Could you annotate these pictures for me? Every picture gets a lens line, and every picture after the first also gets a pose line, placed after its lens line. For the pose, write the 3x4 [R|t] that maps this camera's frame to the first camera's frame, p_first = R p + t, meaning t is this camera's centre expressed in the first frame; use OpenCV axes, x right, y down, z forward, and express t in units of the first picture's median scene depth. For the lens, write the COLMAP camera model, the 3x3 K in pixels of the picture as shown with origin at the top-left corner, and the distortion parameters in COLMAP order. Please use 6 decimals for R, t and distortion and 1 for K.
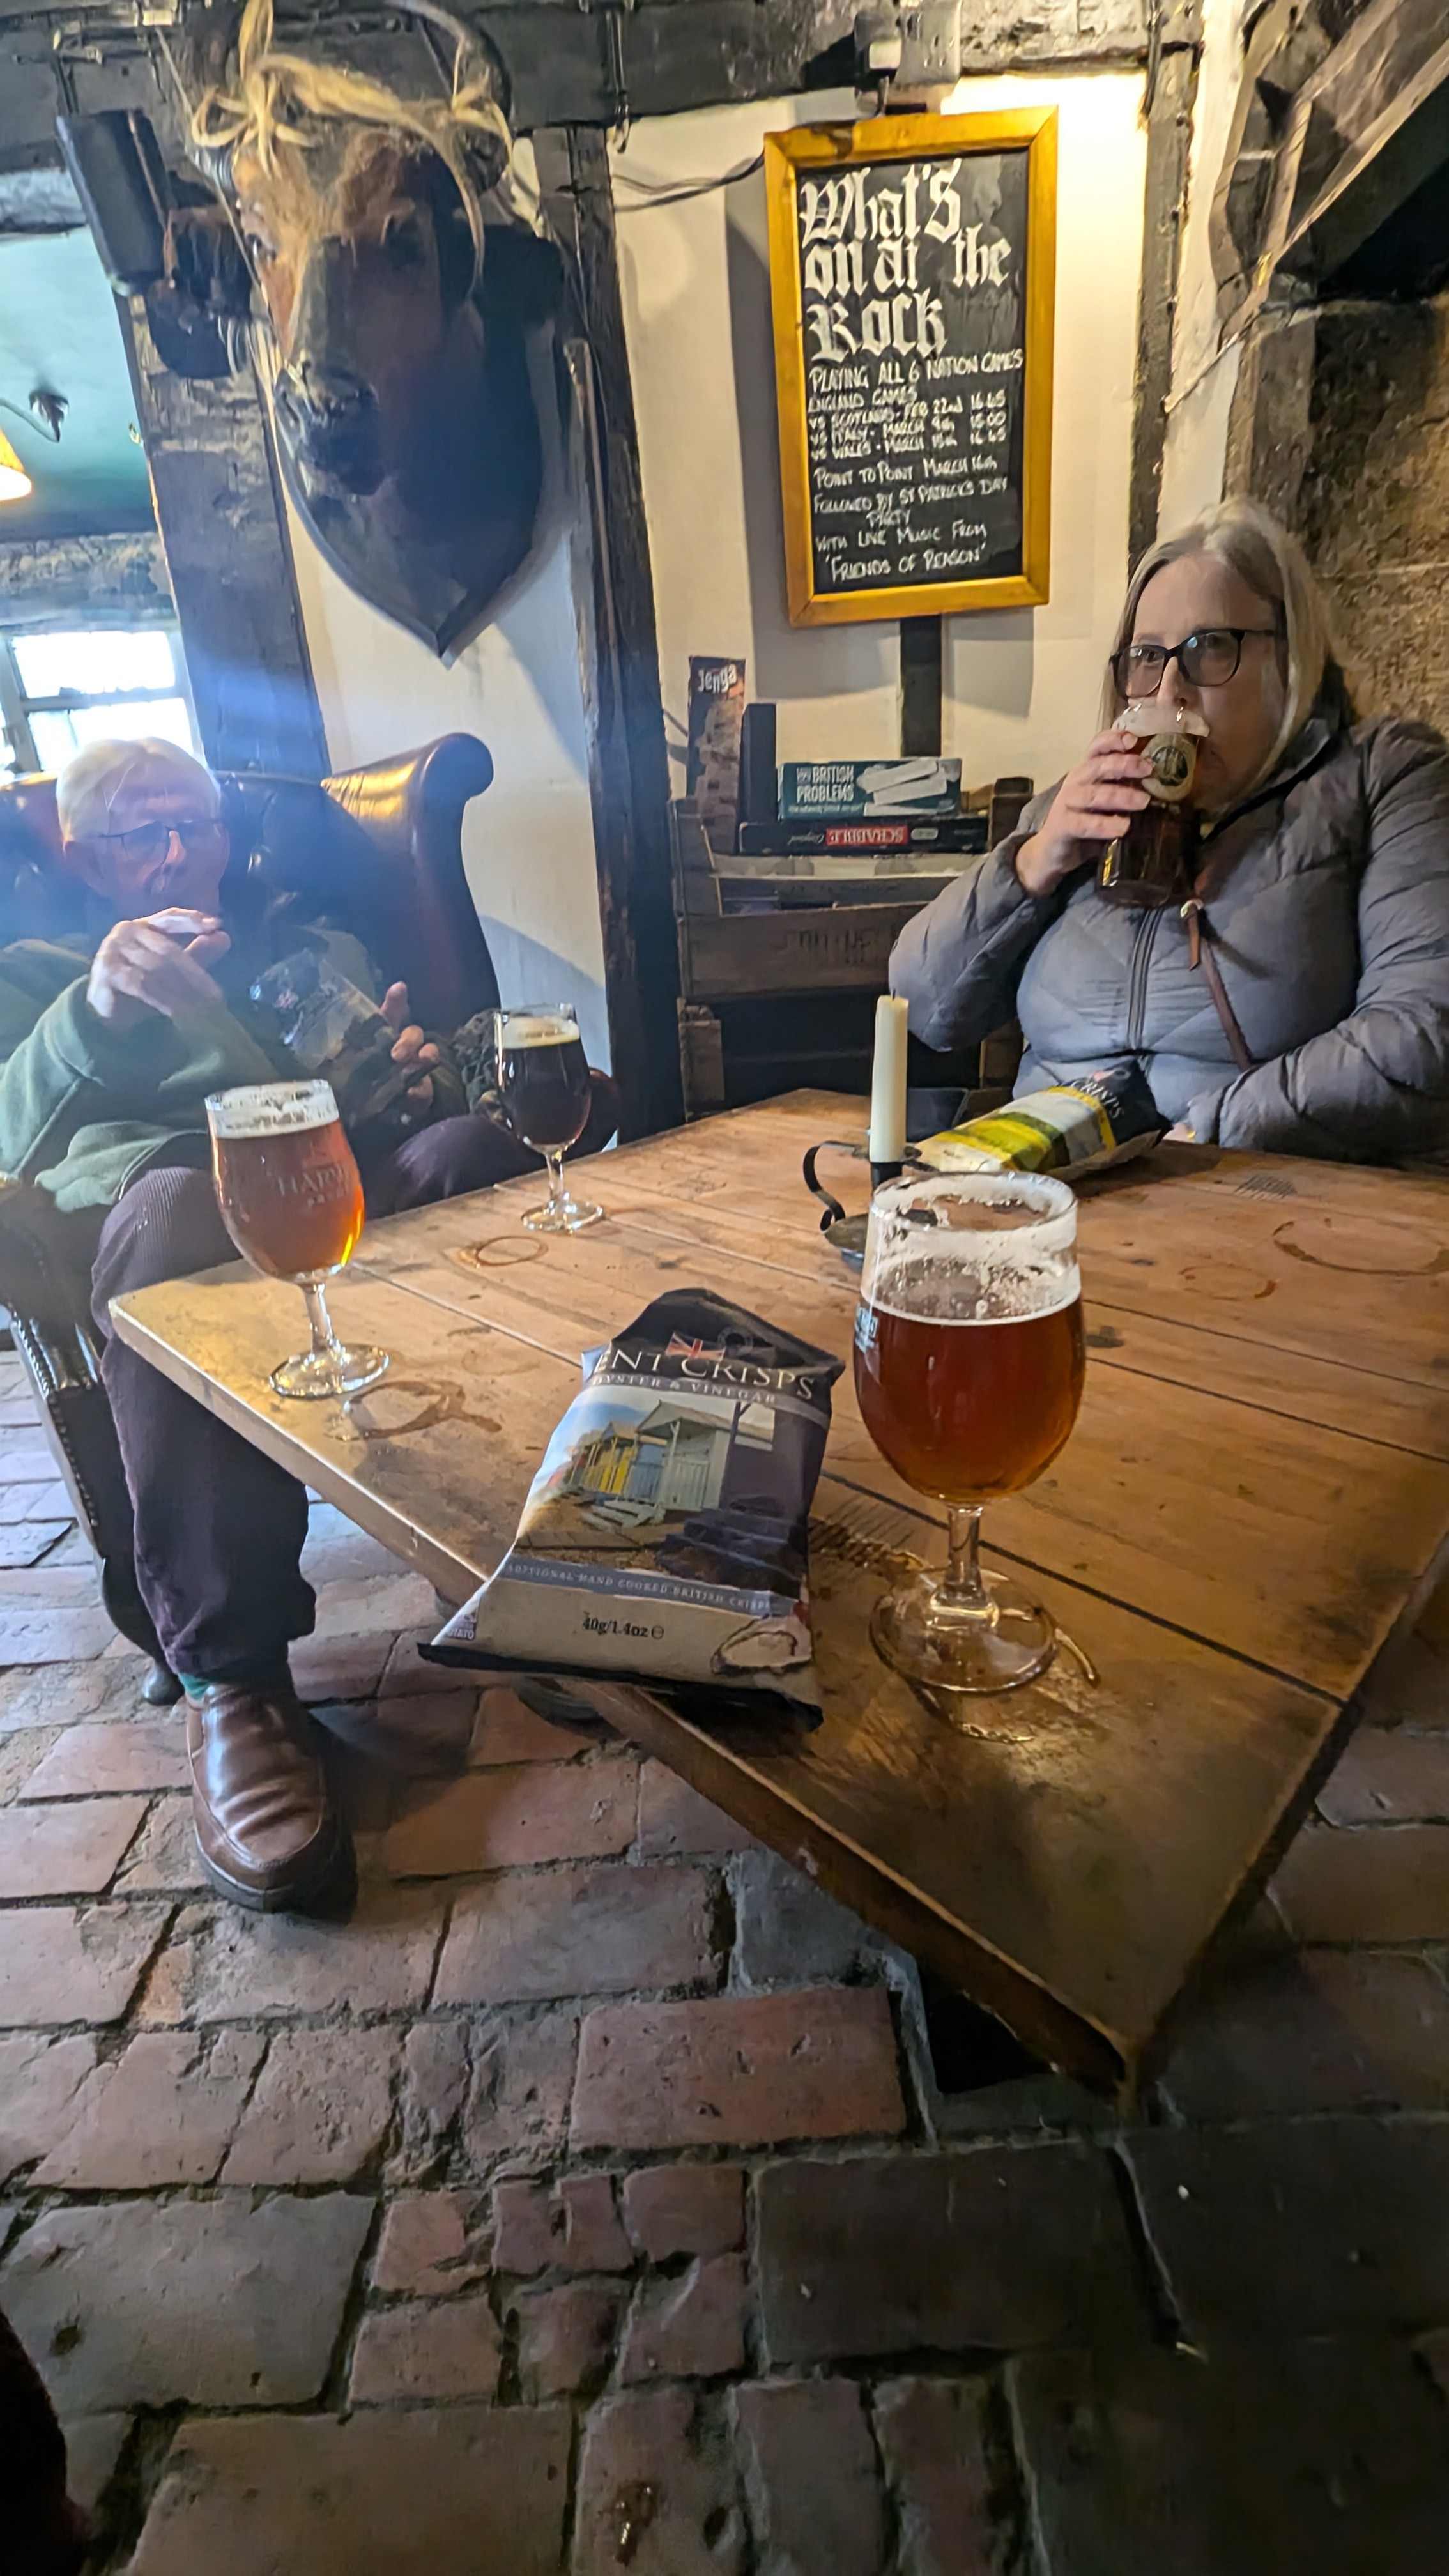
lens RADIAL K [[1115.1, 0, 722.7], [0, 1115.1, 1331.7], [0, 0, 1]] dist [-0.030109, 0.015777]
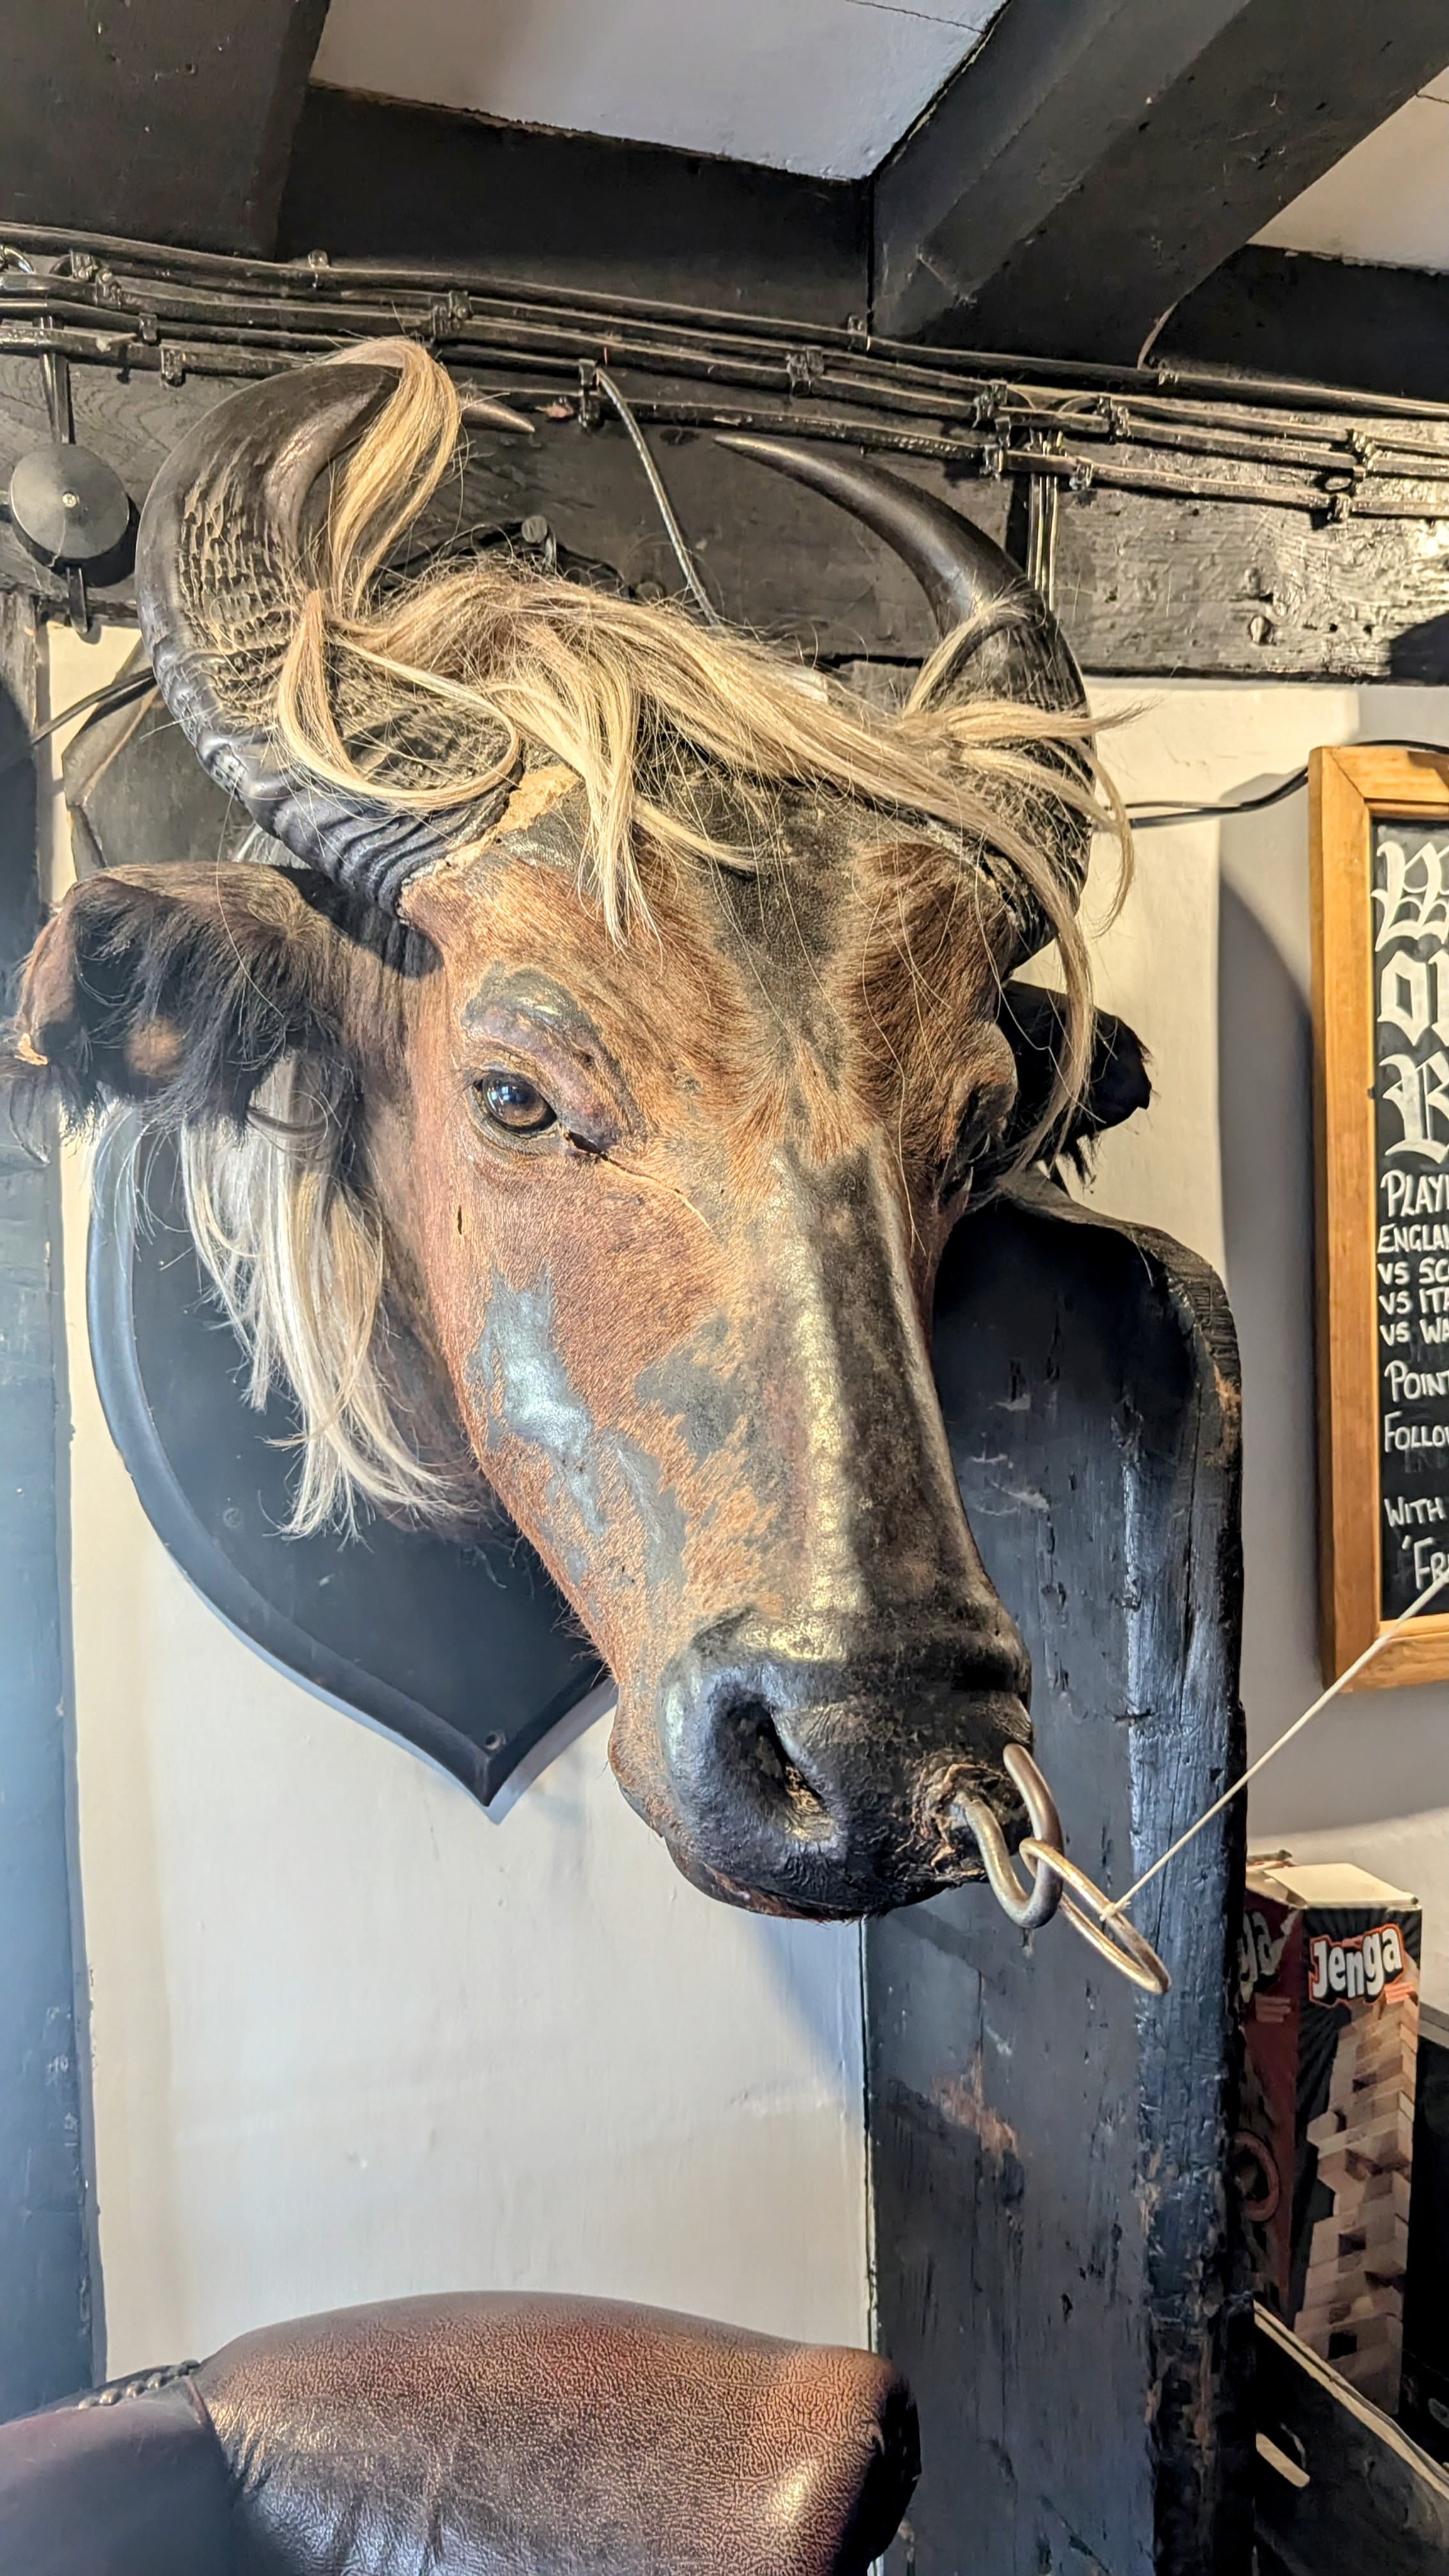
lens RADIAL K [[1902.1, 0, 724.5], [0, 1902.1, 1288.0], [0, 0, 1]] dist [0.004614, 0.000553]
pose [[0.936580, 0.040953, 0.348053, -0.429372], [0.077562, 0.944297, -0.319822, -0.615400], [-0.341763, 0.326535, 0.881234, 0.442914]]
